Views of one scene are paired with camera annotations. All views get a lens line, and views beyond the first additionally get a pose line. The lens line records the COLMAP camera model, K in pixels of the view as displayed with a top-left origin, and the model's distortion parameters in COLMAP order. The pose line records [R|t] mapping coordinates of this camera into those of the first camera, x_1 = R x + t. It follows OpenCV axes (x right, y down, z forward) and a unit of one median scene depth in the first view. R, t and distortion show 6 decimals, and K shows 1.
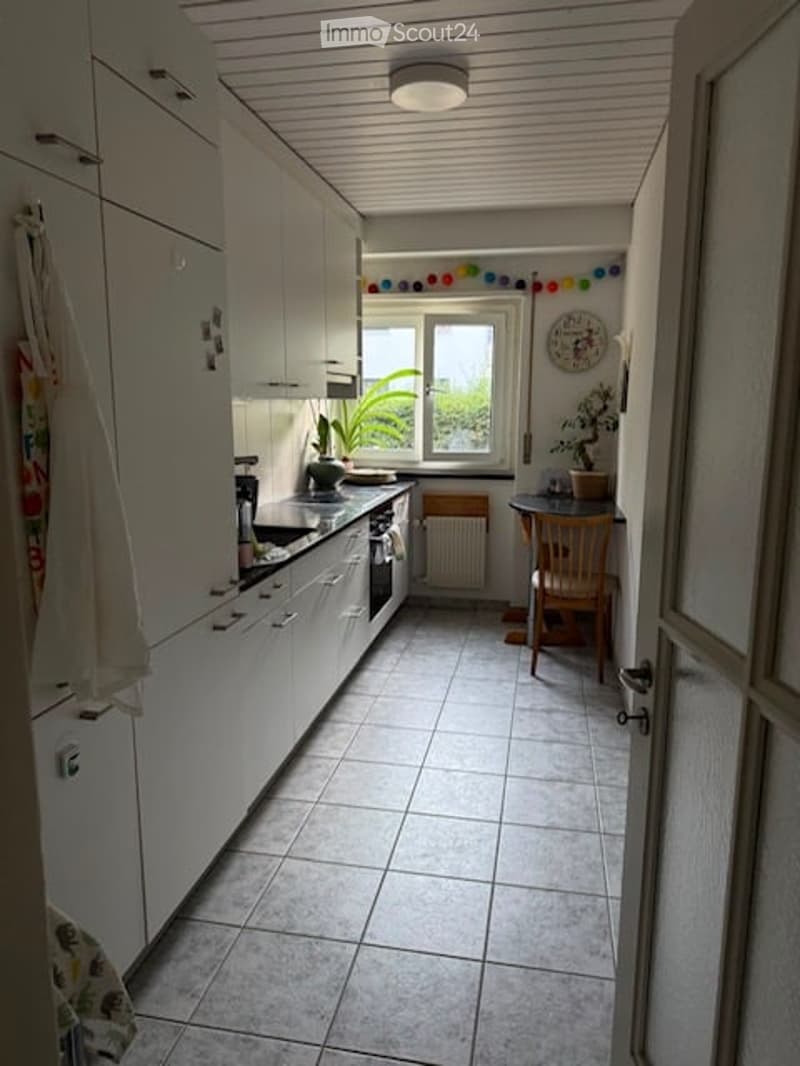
lens RADIAL K [[750.9, 0, 400.8], [0, 750.9, 539.1], [0, 0, 1]] dist [0.181568, -0.343055]
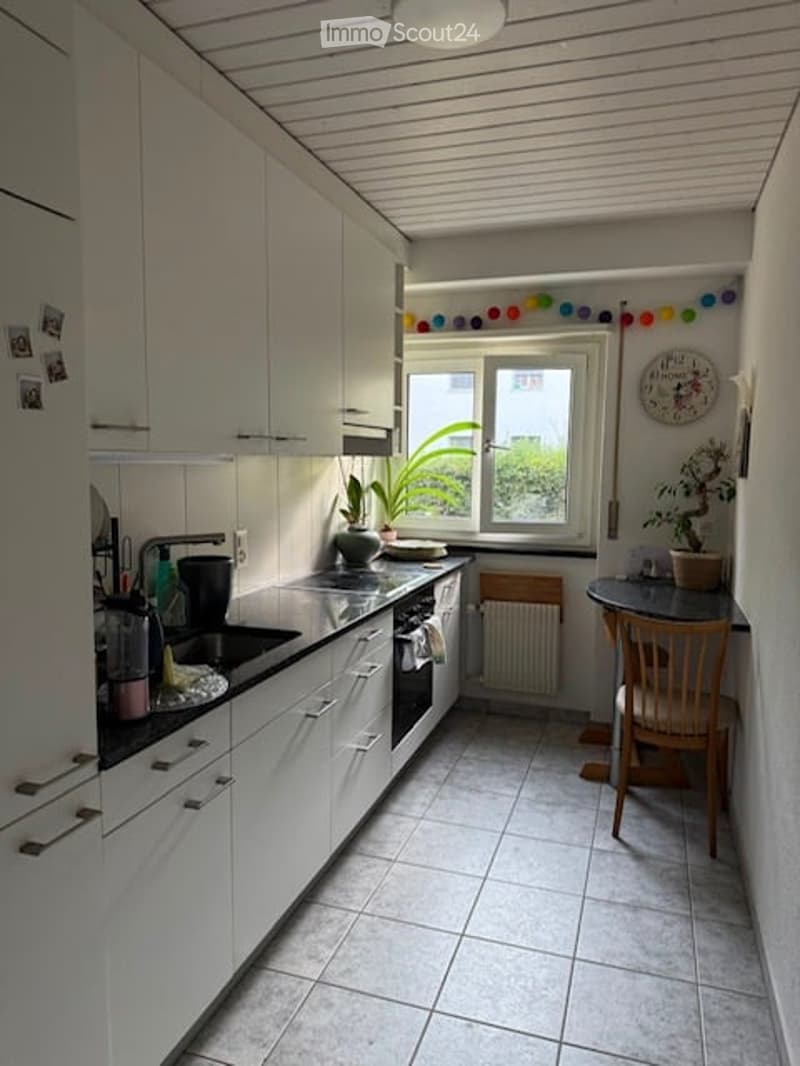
lens RADIAL K [[750.9, 0, 400.8], [0, 750.9, 539.1], [0, 0, 1]] dist [0.181568, -0.343055]
pose [[0.992090, 0.020085, -0.123909, 0.048848], [-0.029195, 0.996967, -0.072148, -0.038132], [0.122084, 0.075195, 0.989667, 0.200633]]
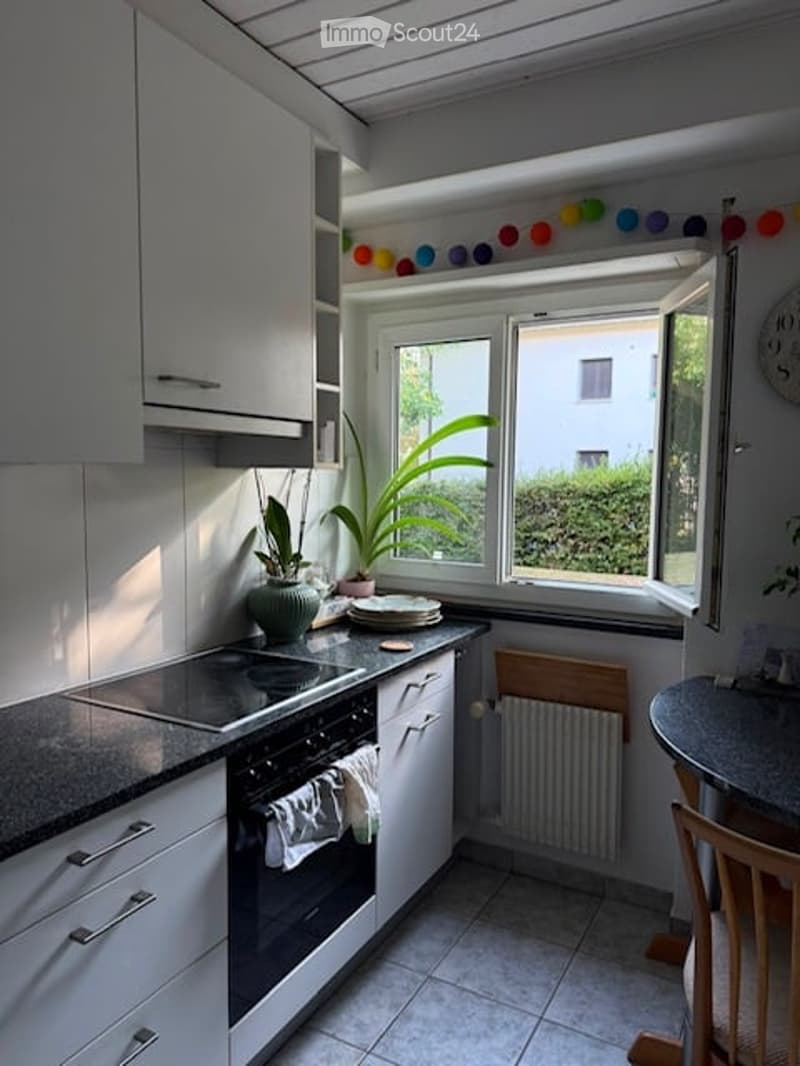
lens RADIAL K [[759.5, 0, 403.0], [0, 759.5, 538.3], [0, 0, 1]] dist [0.072919, -0.086956]
pose [[0.952910, 0.031315, -0.301633, 0.135036], [-0.060391, 0.994327, -0.087559, -0.095866], [0.297180, 0.101651, 0.949395, 0.528053]]
